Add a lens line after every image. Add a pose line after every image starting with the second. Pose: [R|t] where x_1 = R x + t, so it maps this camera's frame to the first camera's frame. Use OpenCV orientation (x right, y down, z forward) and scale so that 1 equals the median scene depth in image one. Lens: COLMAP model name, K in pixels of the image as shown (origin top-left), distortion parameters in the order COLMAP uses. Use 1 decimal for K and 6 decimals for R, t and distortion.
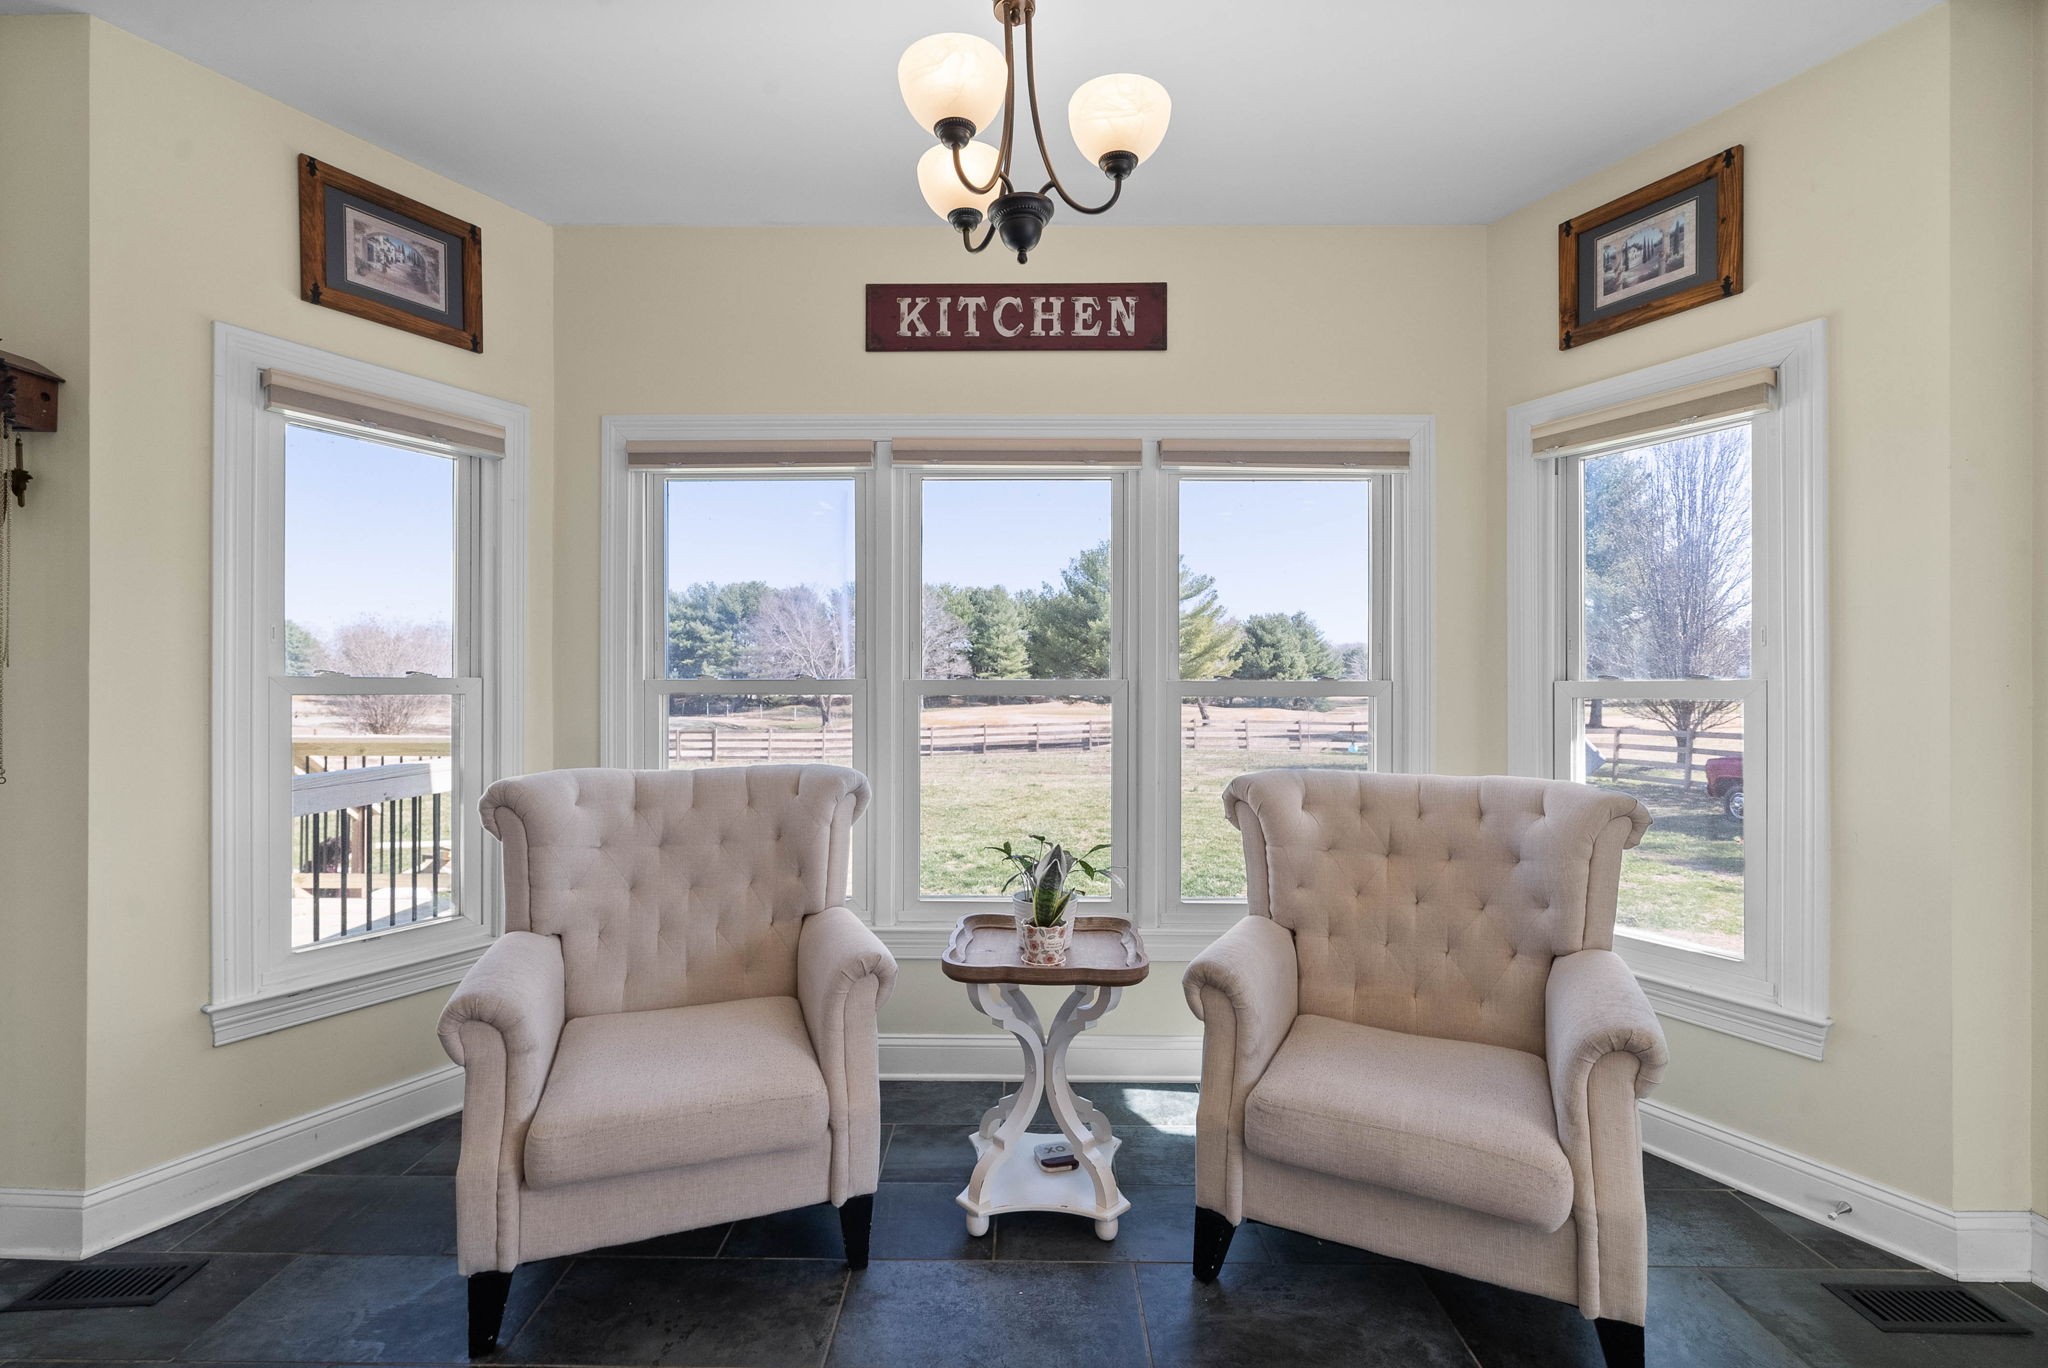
lens RADIAL K [[845.6, 0, 1010.5], [0, 845.6, 683.3], [0, 0, 1]] dist [-0.006744, 0.001718]
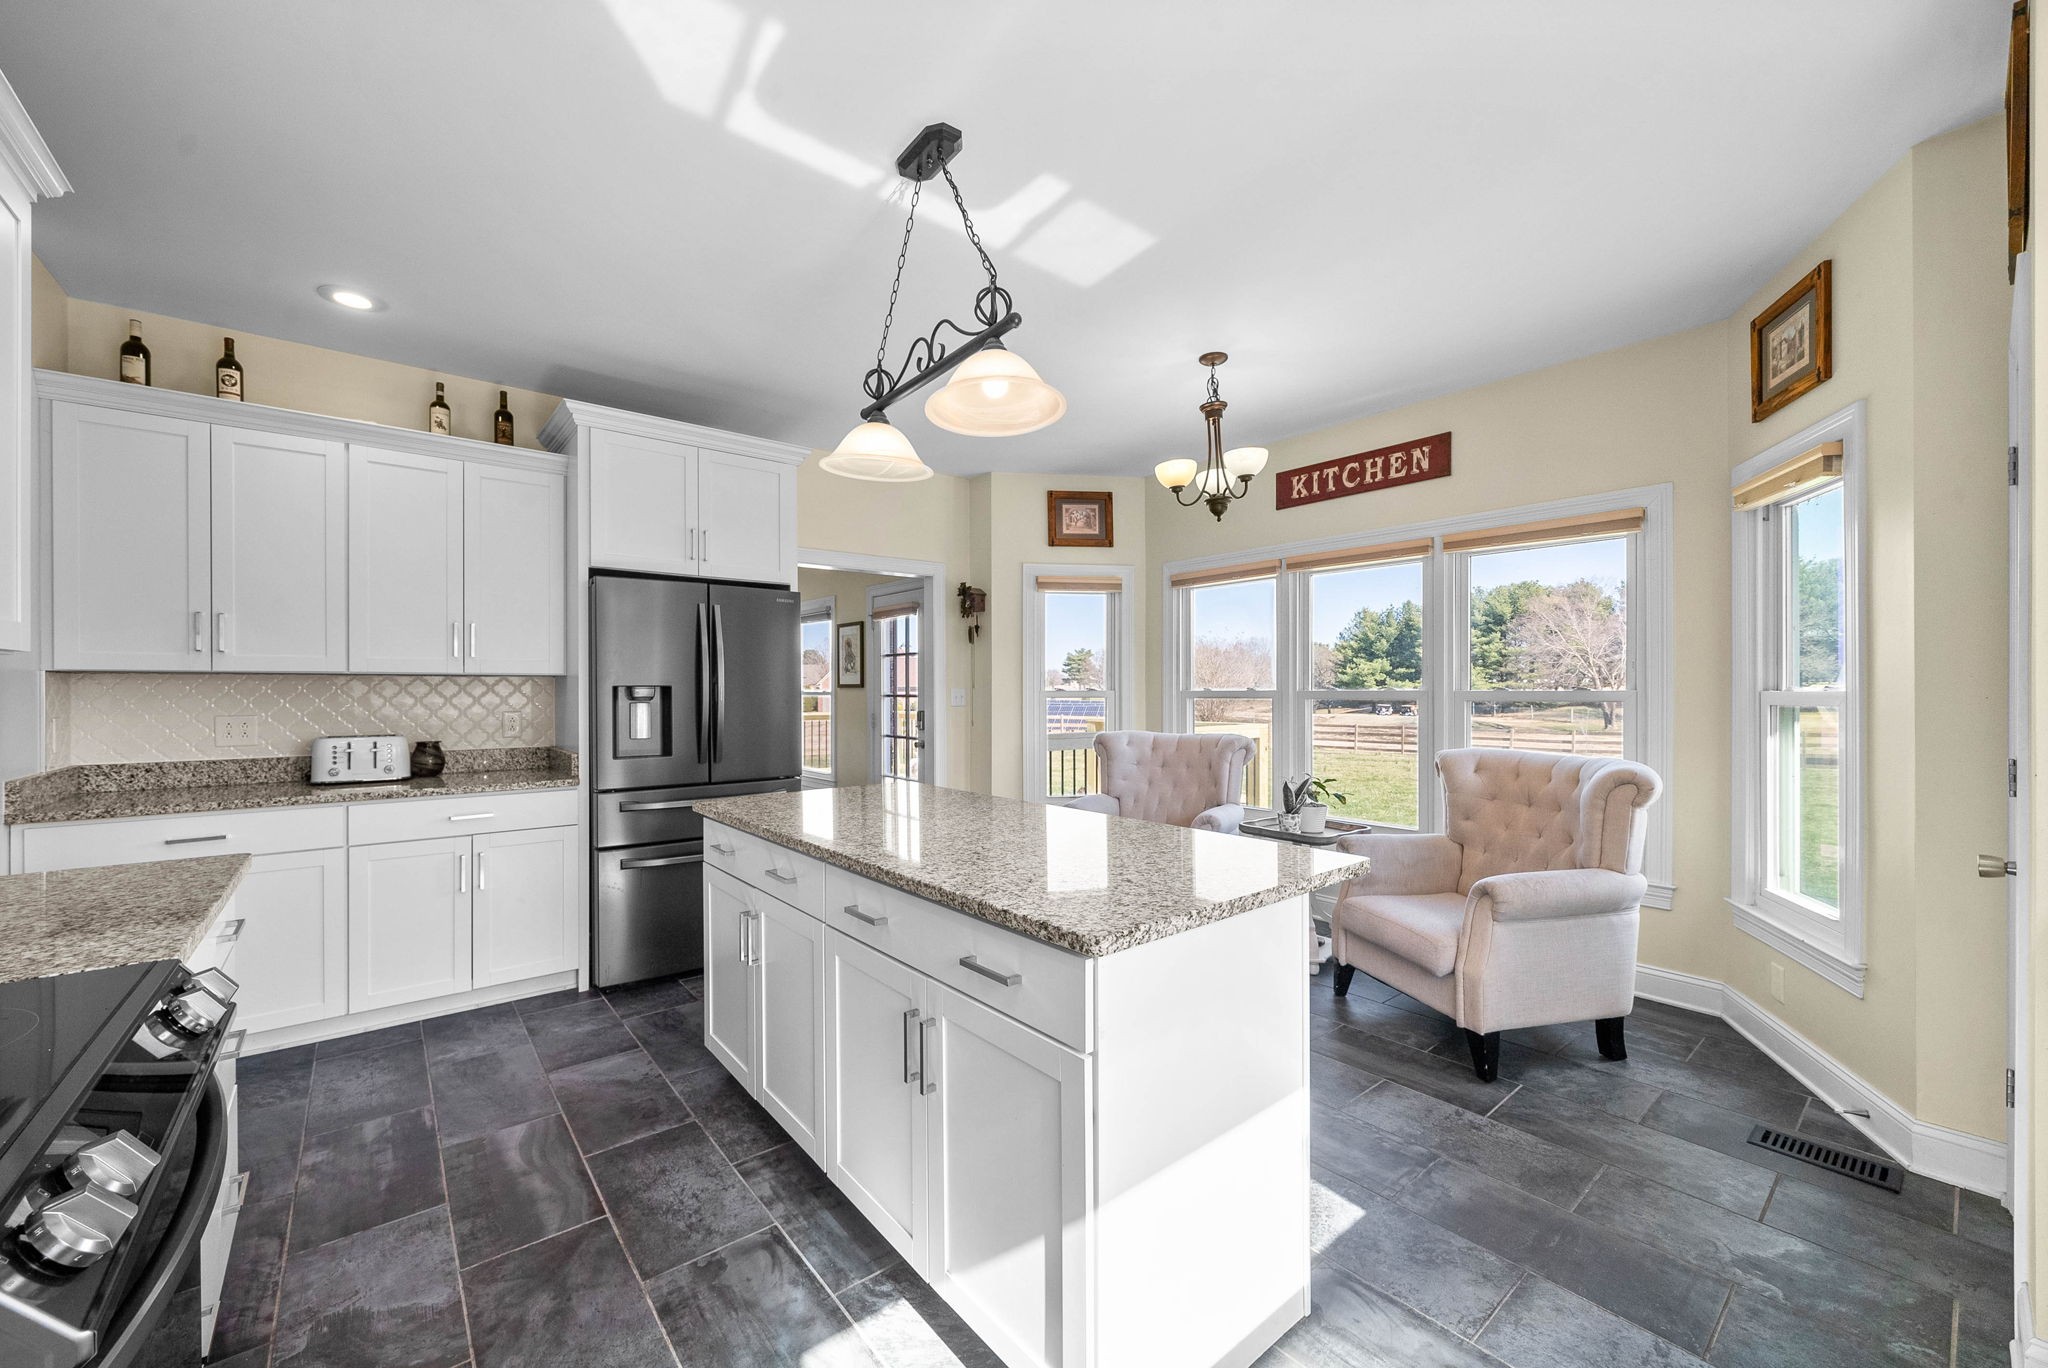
lens RADIAL K [[845.6, 0, 1032.9], [0, 845.6, 688.6], [0, 0, 1]] dist [-0.006744, 0.001718]
pose [[0.648788, -0.003607, -0.760961, 0.867290], [0.005387, 0.999985, -0.000147, -0.013005], [0.760950, -0.004004, 0.648798, -0.575182]]
